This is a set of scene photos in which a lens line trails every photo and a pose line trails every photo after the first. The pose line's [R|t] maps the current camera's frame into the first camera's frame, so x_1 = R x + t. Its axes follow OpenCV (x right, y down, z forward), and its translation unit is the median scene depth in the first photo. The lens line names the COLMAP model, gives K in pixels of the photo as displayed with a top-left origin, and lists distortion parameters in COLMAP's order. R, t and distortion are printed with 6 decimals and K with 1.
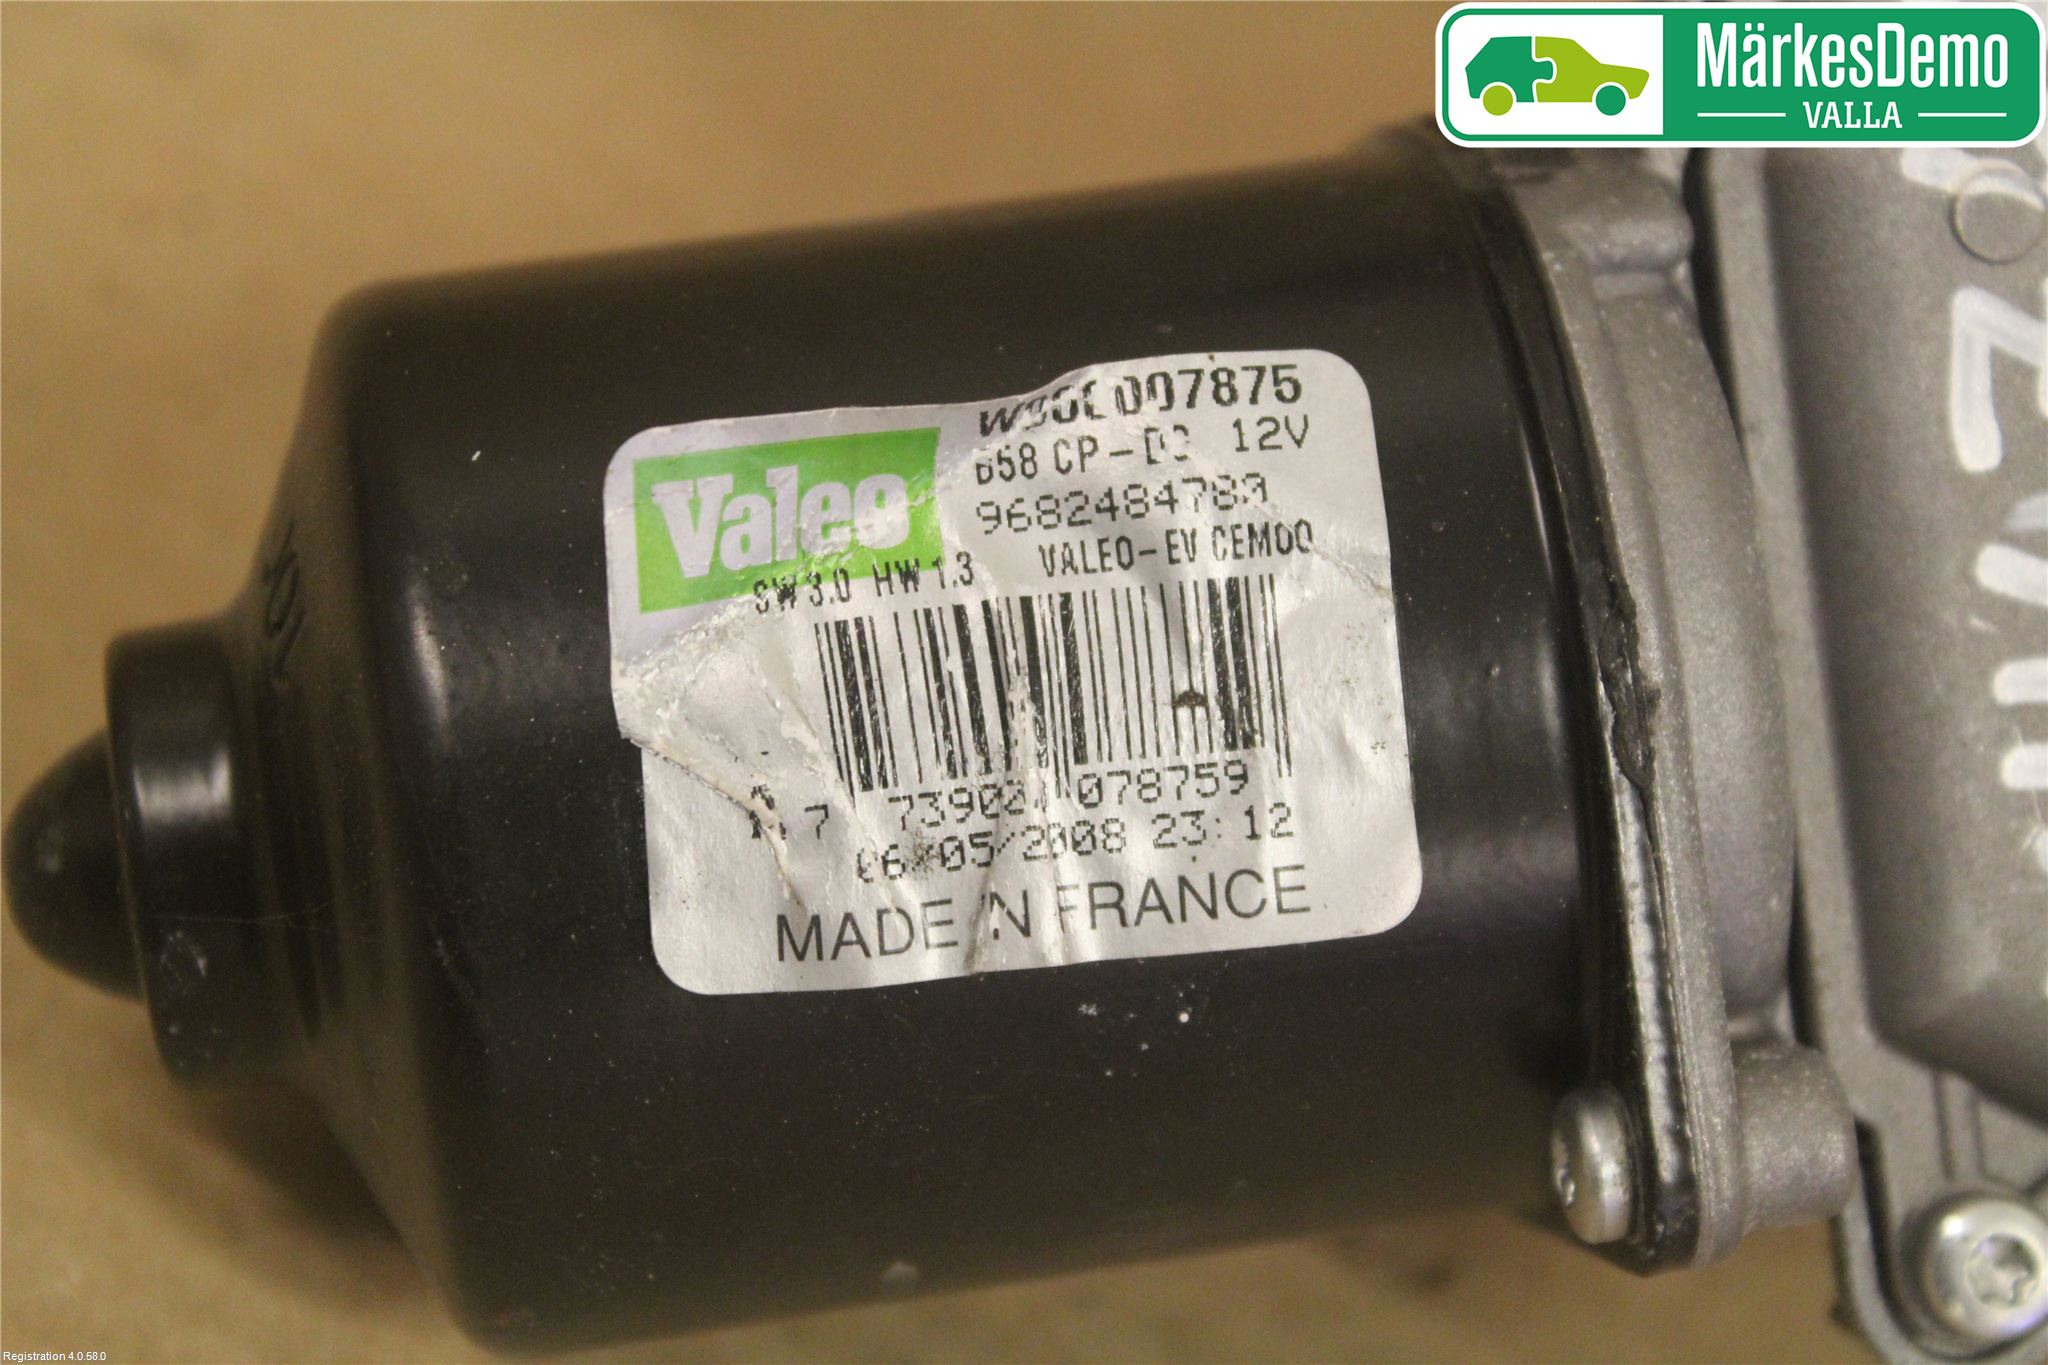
lens RADIAL K [[5151.9, 0, 1024.0], [0, 5151.9, 682.5], [0, 0, 1]] dist [0.100627, 0.070196]
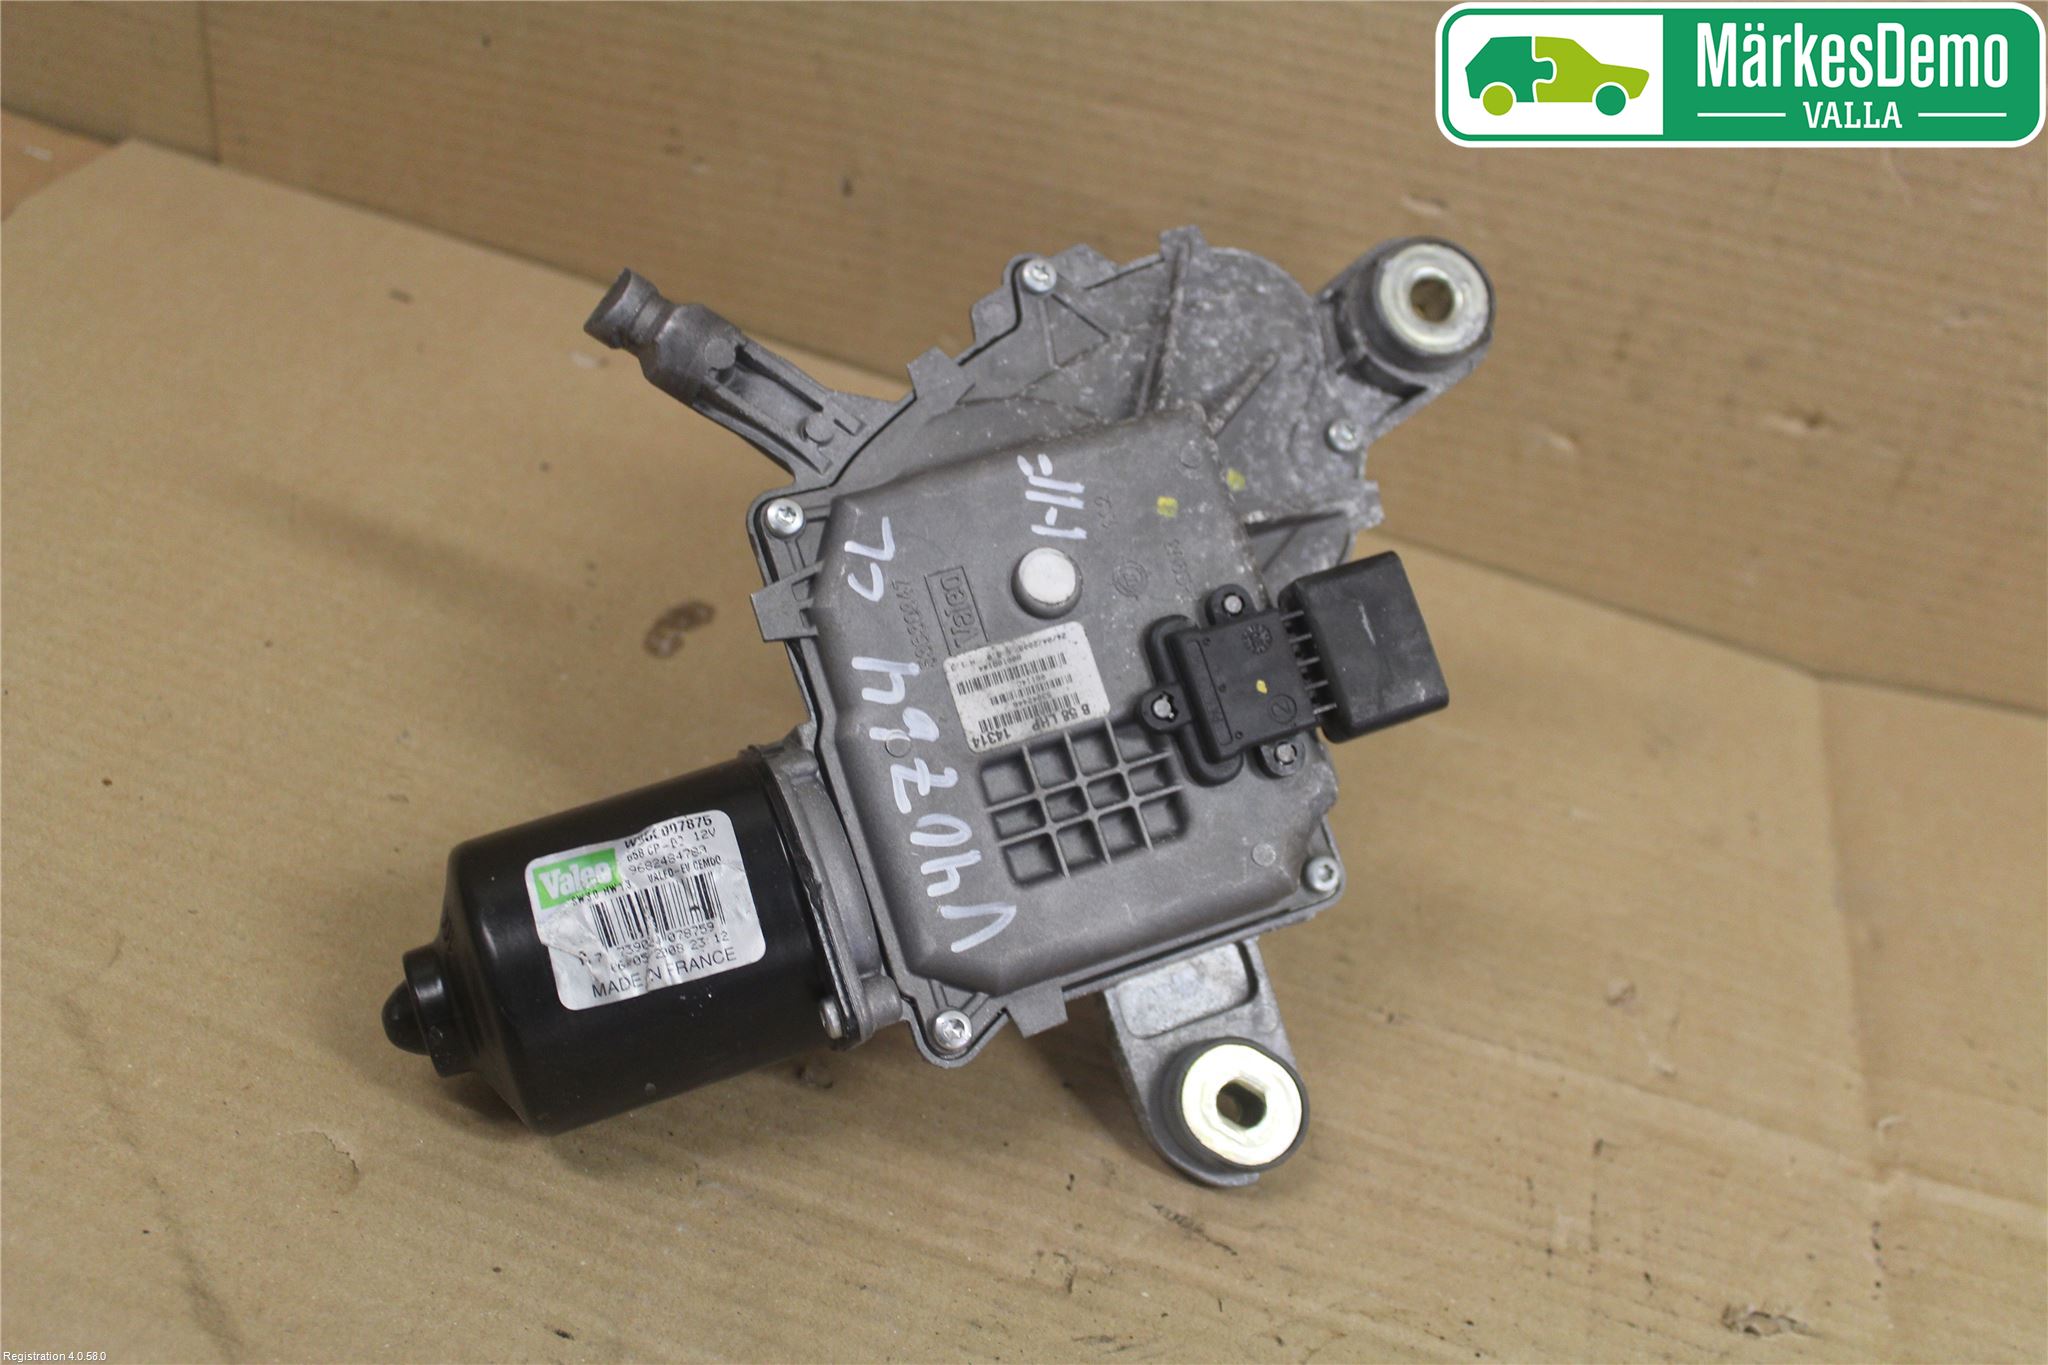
lens RADIAL K [[2647.0, 0, 1024.0], [0, 2647.0, 682.5], [0, 0, 1]] dist [-0.009605, -0.008431]
pose [[0.981932, -0.176184, 0.069052, 0.160963], [0.184948, 0.970736, -0.153187, 0.179797], [-0.040042, 0.163190, 0.985782, -0.903415]]
